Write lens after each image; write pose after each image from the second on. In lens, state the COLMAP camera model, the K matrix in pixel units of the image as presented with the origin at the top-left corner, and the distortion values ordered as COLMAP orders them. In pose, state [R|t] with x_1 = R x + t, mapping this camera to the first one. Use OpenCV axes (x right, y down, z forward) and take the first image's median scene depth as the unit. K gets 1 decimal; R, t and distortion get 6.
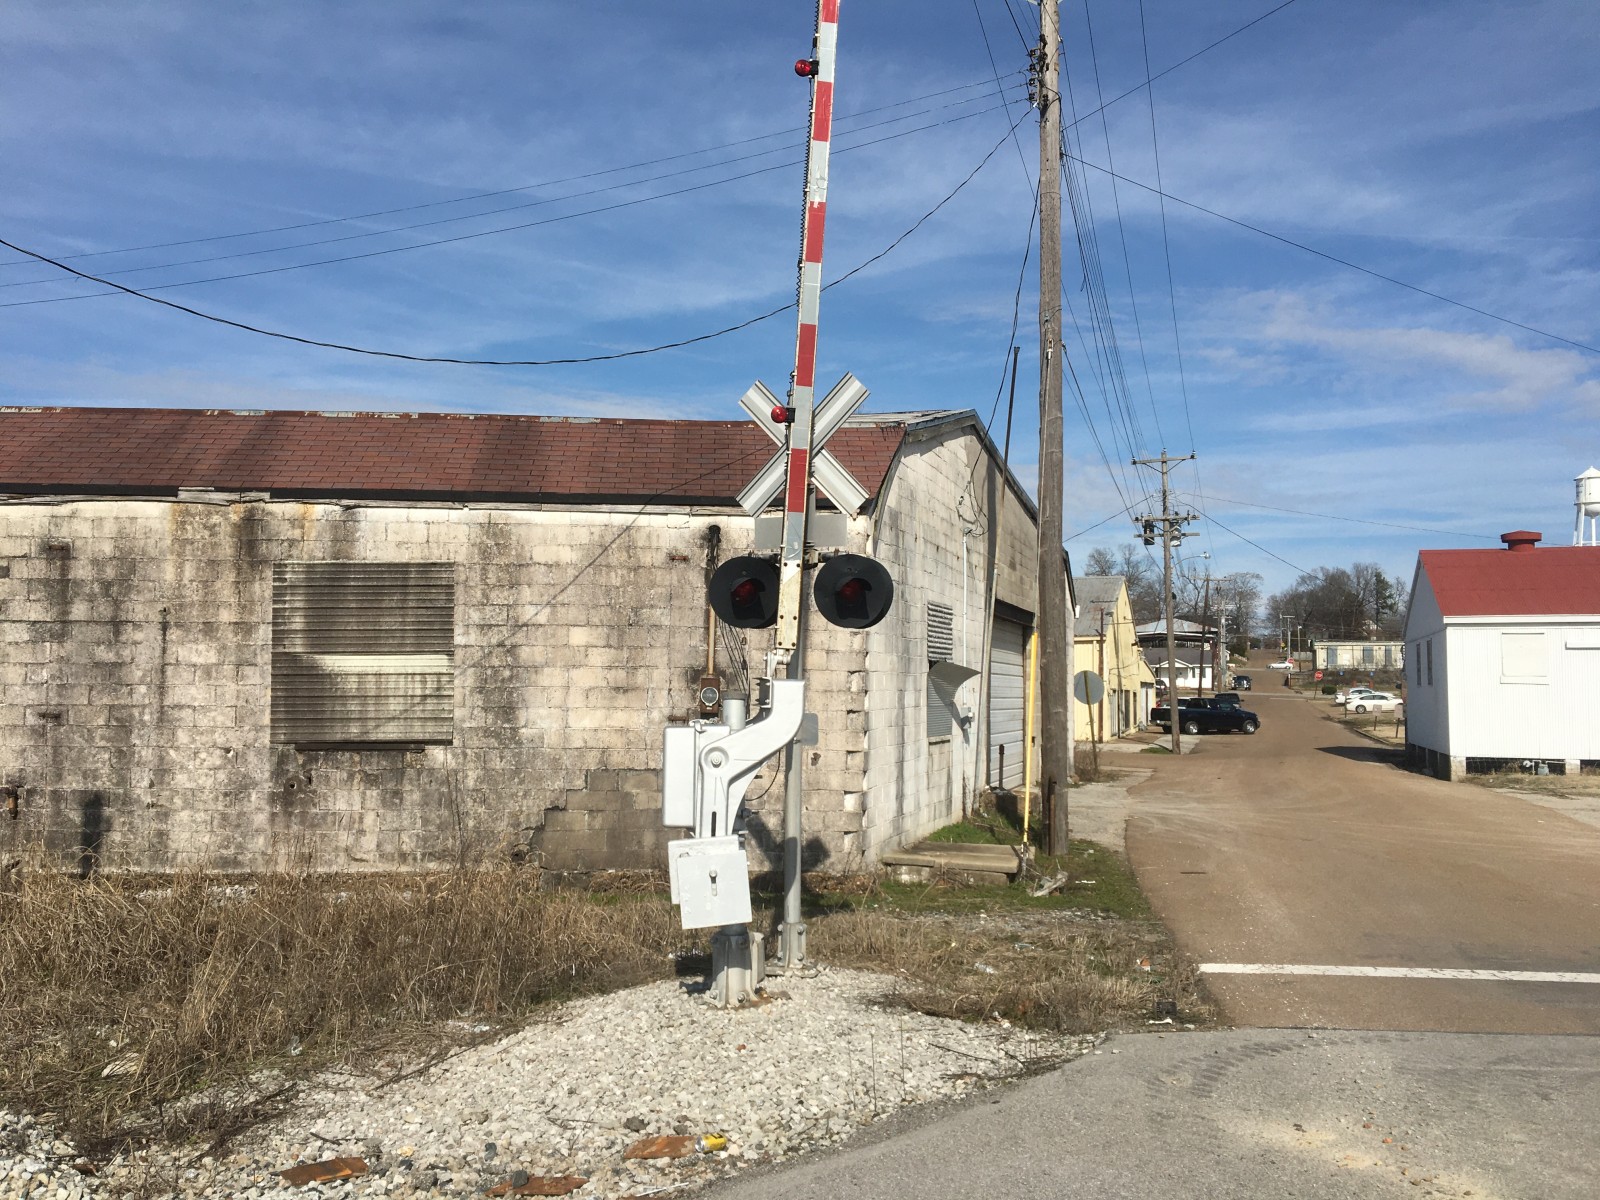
lens RADIAL K [[1338.7, 0, 800.0], [0, 1338.7, 600.0], [0, 0, 1]] dist [0.079216, -0.107129]
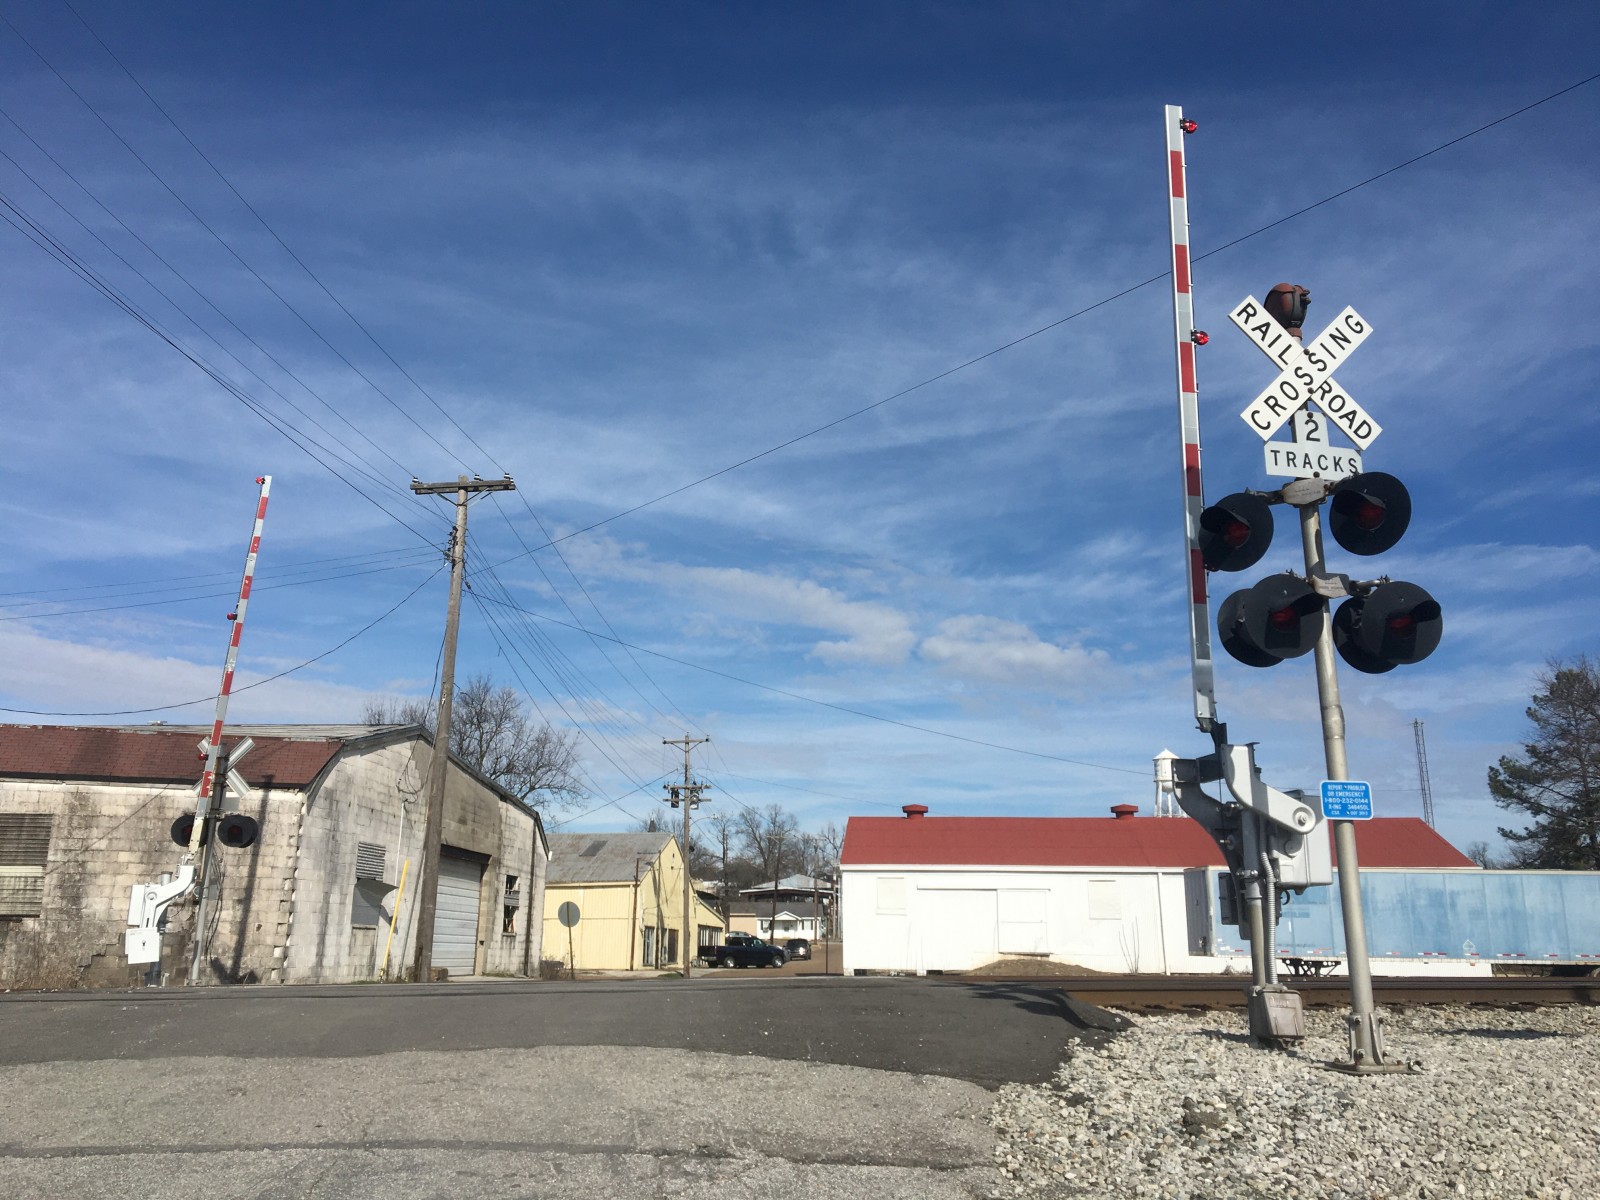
lens RADIAL K [[1321.4, 0, 800.0], [0, 1321.4, 600.0], [0, 0, 1]] dist [0.080999, -0.111975]
pose [[0.971108, 0.060687, 0.230796, 0.279053], [-0.015674, 0.981256, -0.192068, 0.019842], [-0.238126, 0.182901, 0.953857, -0.990305]]
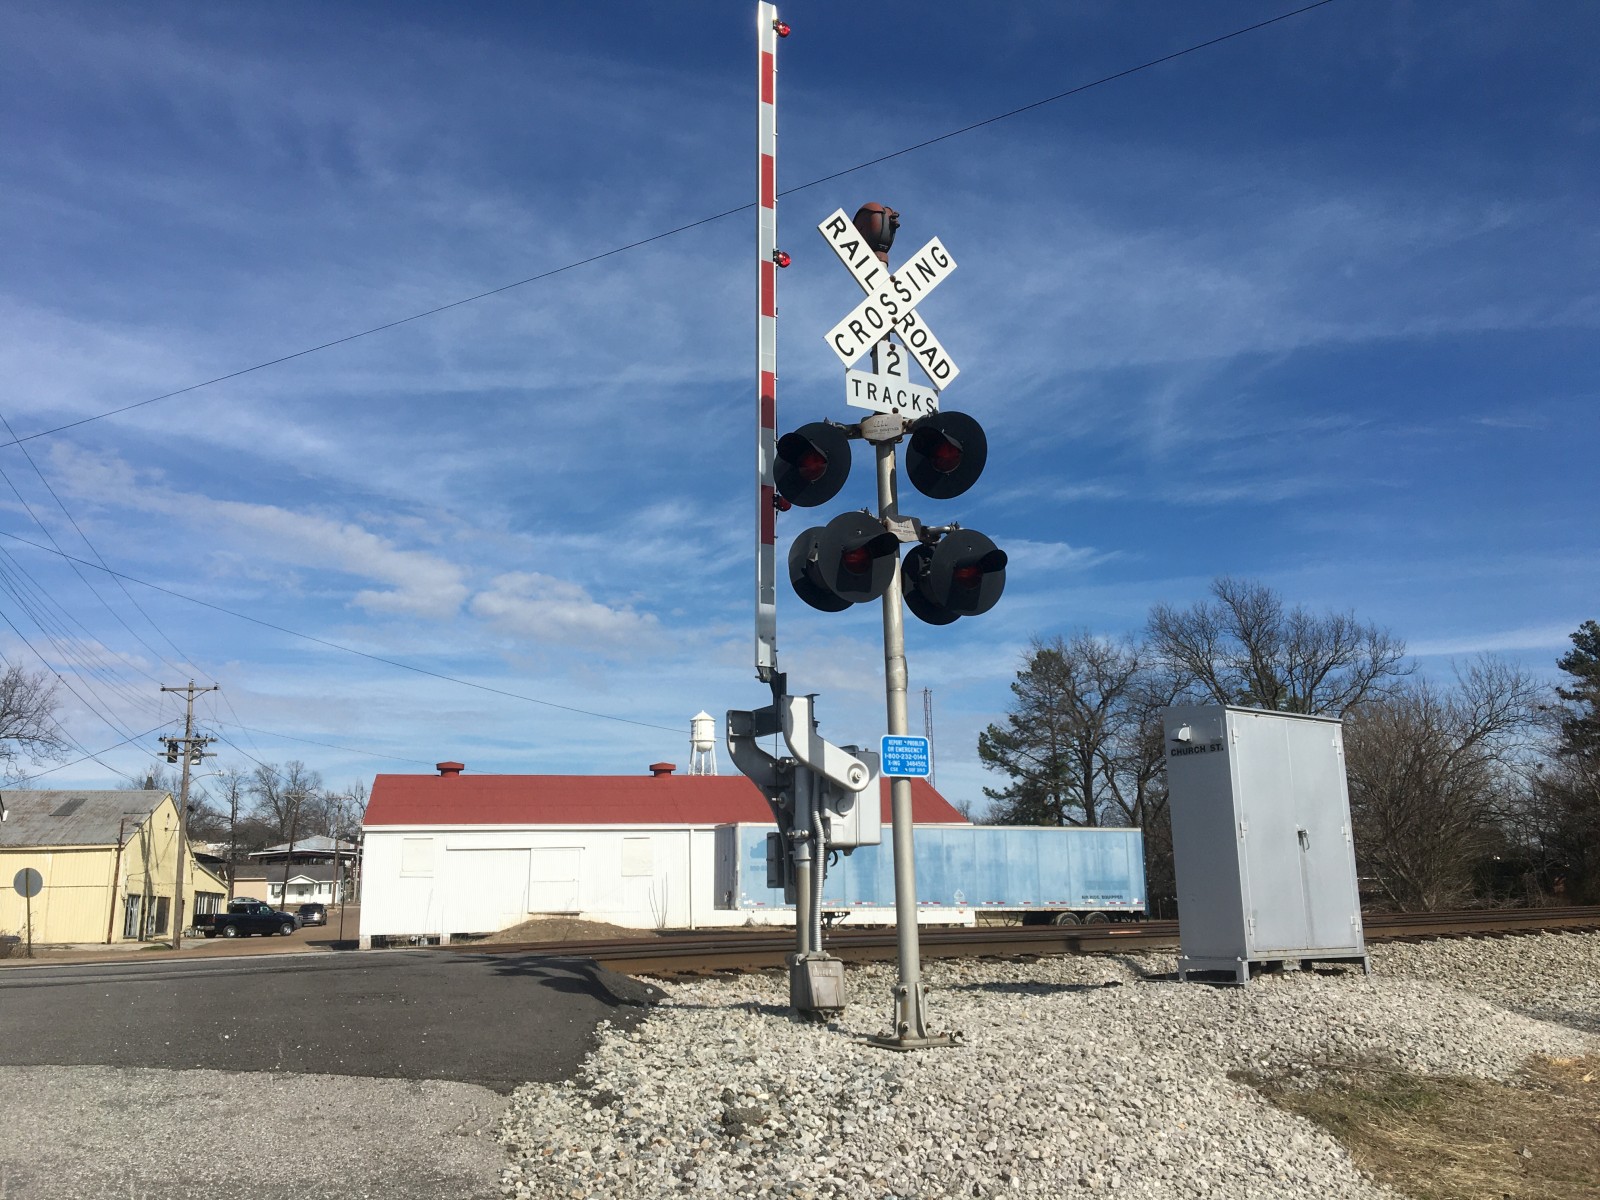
lens RADIAL K [[1323.6, 0, 763.8], [0, 1323.6, 597.4], [0, 0, 1]] dist [0.136131, -0.261508]
pose [[0.850260, 0.102064, 0.516374, 0.315538], [-0.016129, 0.985612, -0.168252, 0.018115], [-0.526116, 0.134729, 0.839672, -0.903929]]
